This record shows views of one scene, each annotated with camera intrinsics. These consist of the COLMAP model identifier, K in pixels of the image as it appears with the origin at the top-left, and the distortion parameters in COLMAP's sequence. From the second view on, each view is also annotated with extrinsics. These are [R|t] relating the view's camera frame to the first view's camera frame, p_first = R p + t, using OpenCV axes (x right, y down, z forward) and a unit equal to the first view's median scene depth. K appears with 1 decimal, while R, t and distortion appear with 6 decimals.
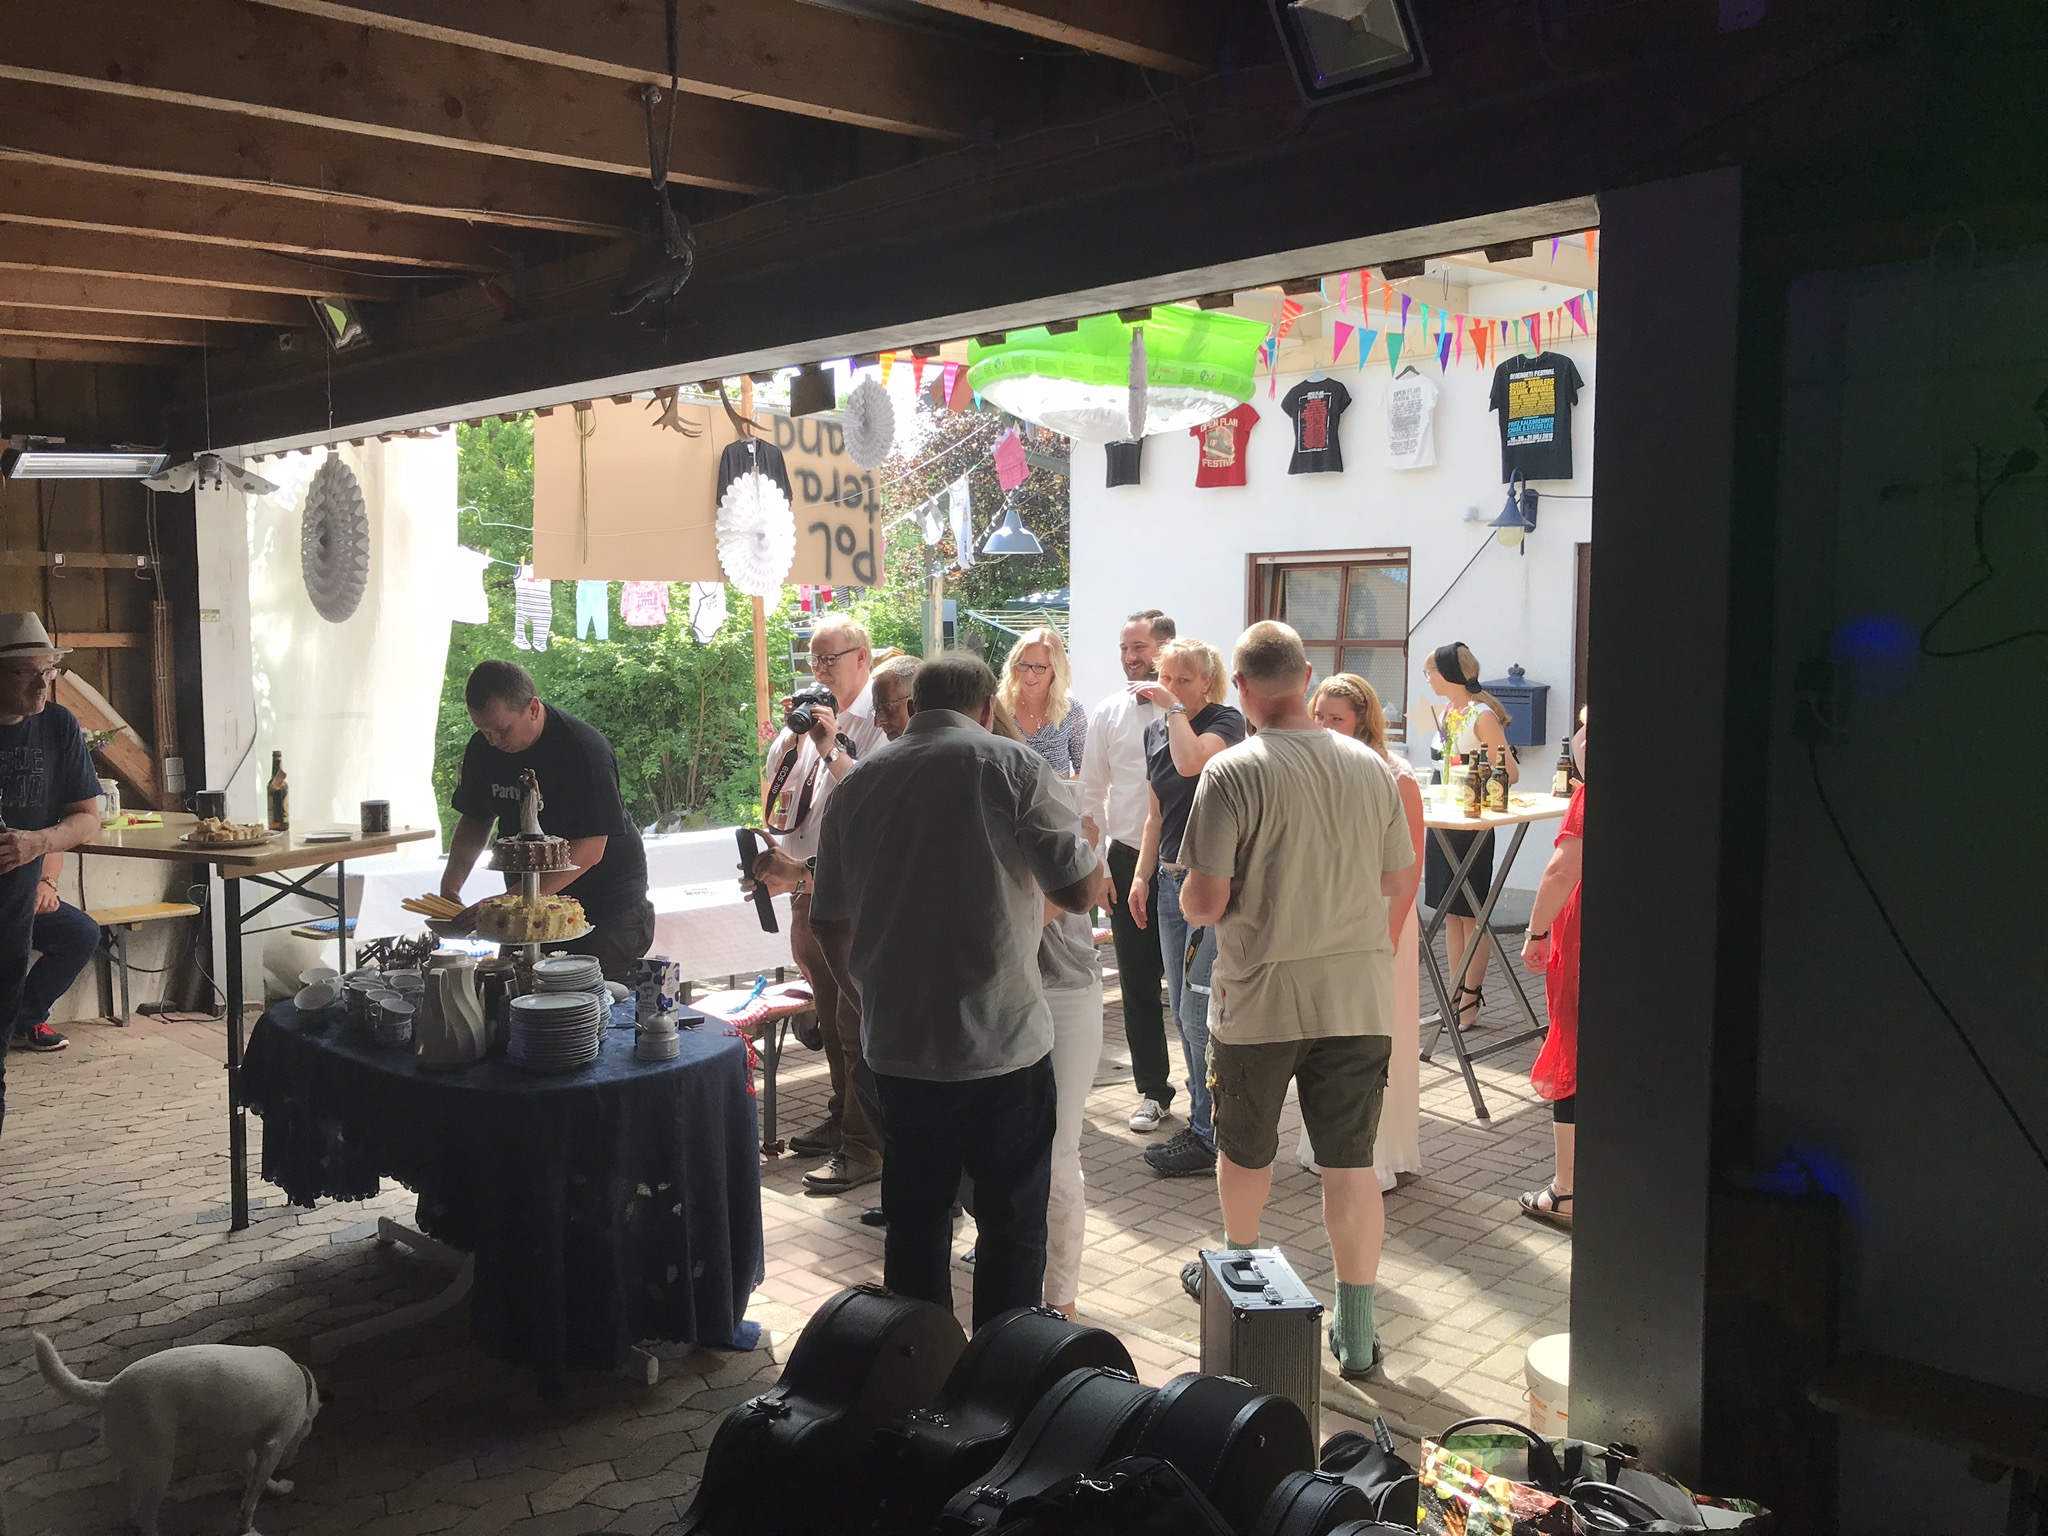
lens RADIAL K [[1701.9, 0, 1024.0], [0, 1701.9, 768.0], [0, 0, 1]] dist [0.005734, 0.007422]
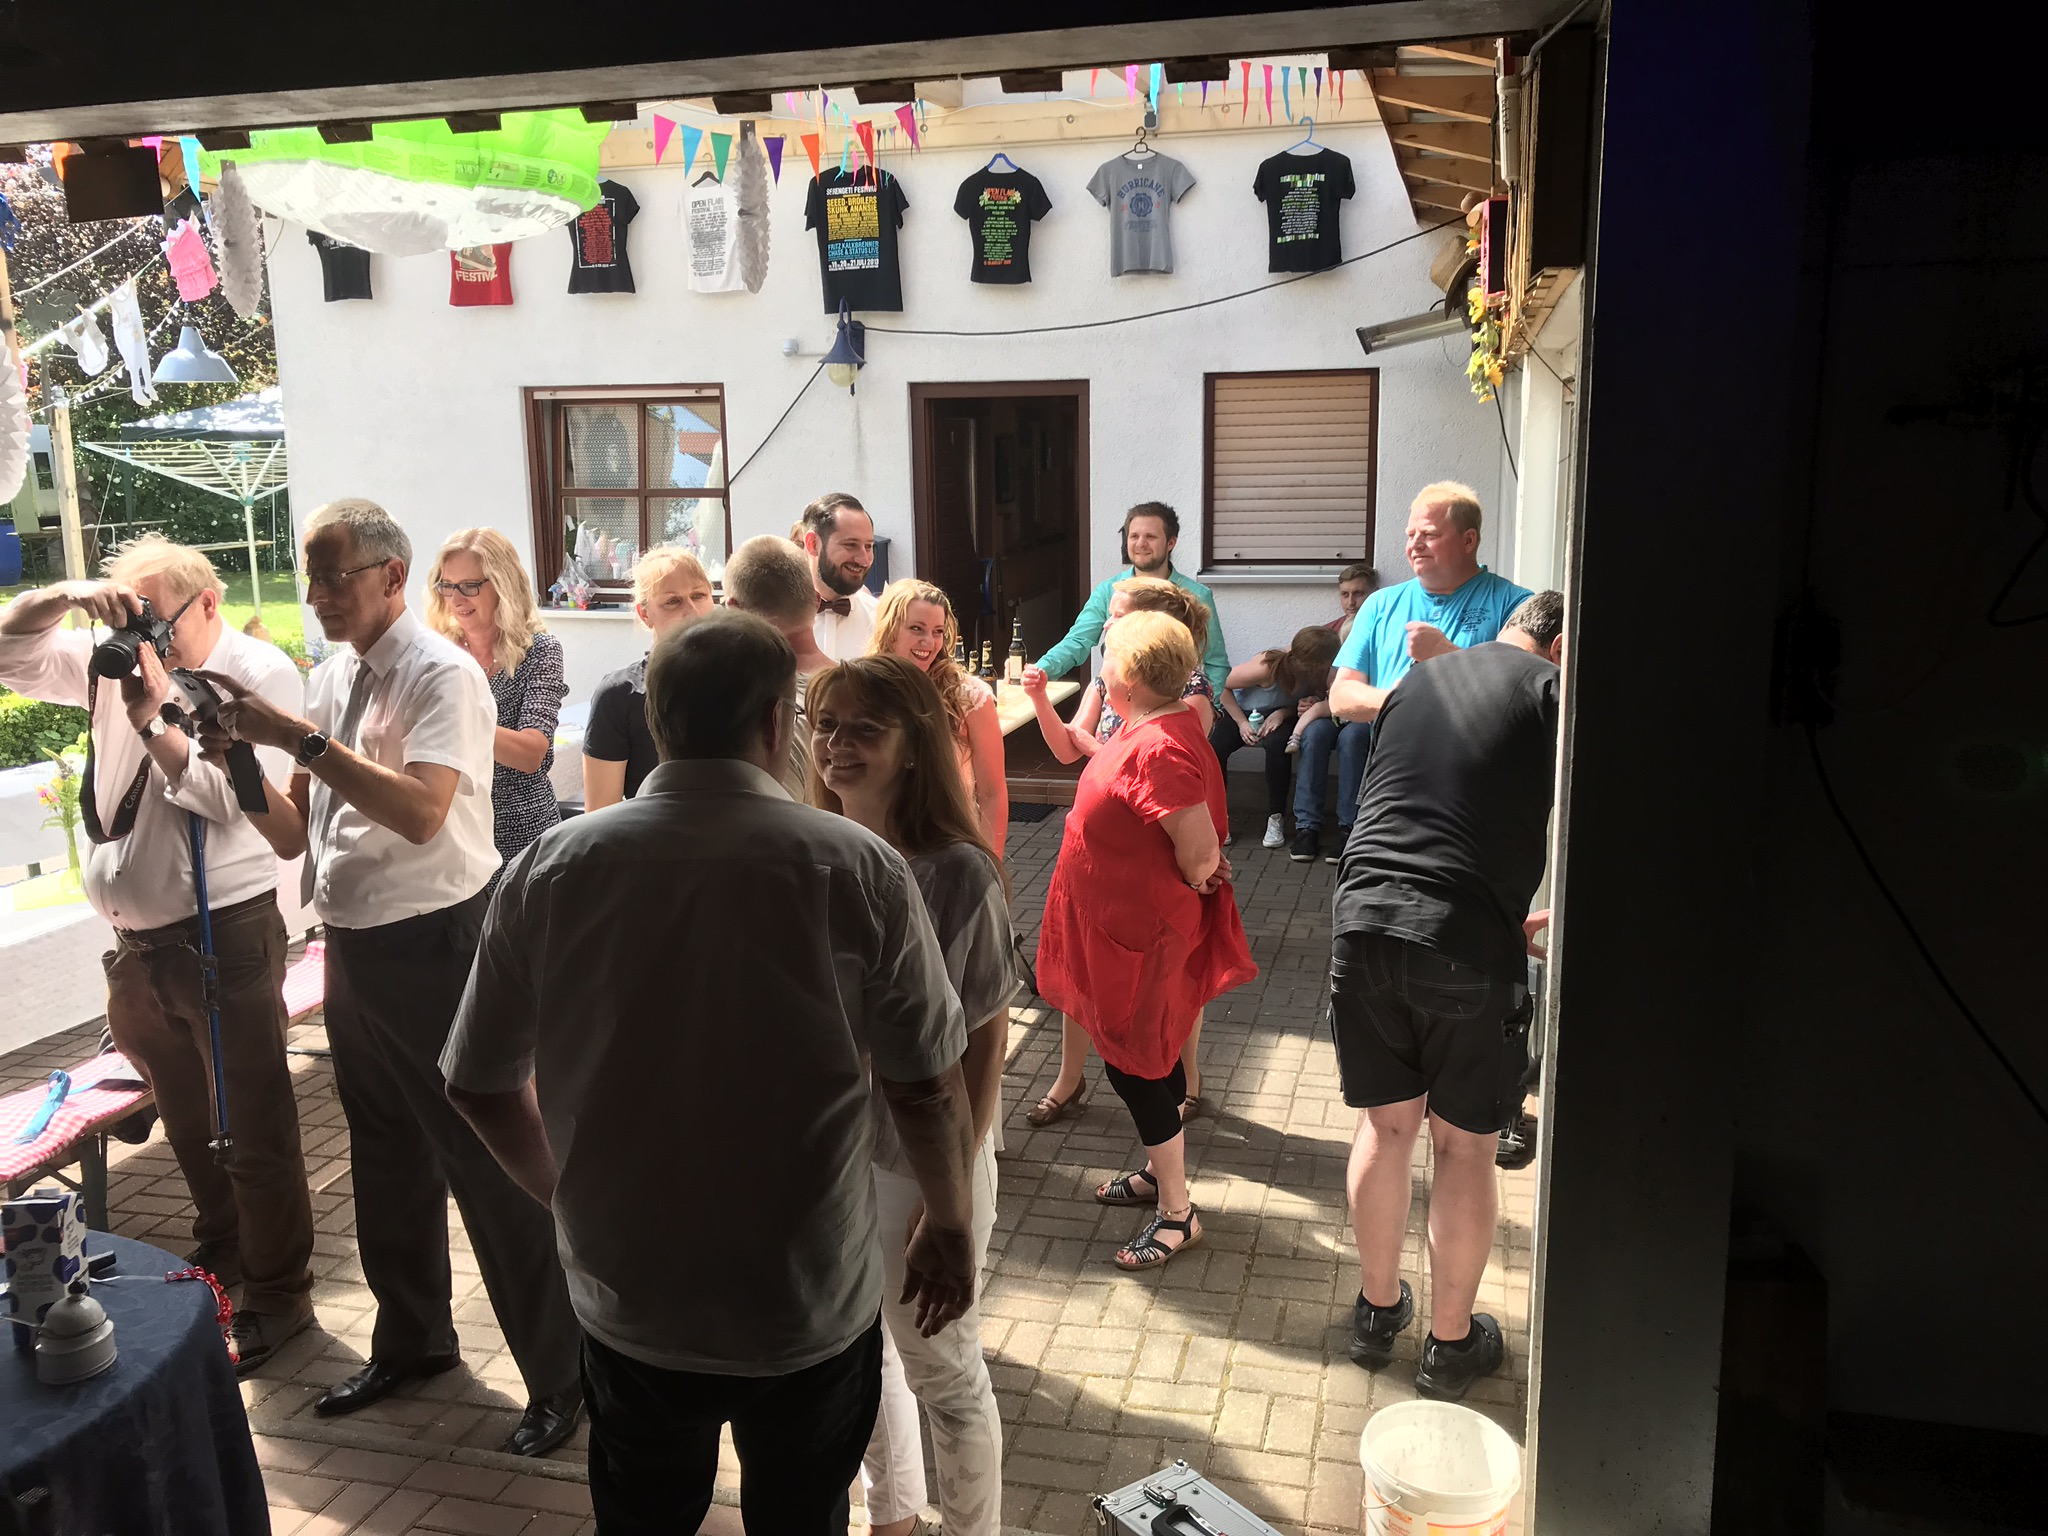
lens RADIAL K [[1701.9, 0, 1024.0], [0, 1701.9, 768.0], [0, 0, 1]] dist [0.005734, 0.007422]
pose [[0.876365, -0.104590, 0.470155, -0.075375], [0.051394, 0.990871, 0.124630, -0.036328], [-0.478898, -0.085059, 0.873740, 0.145059]]
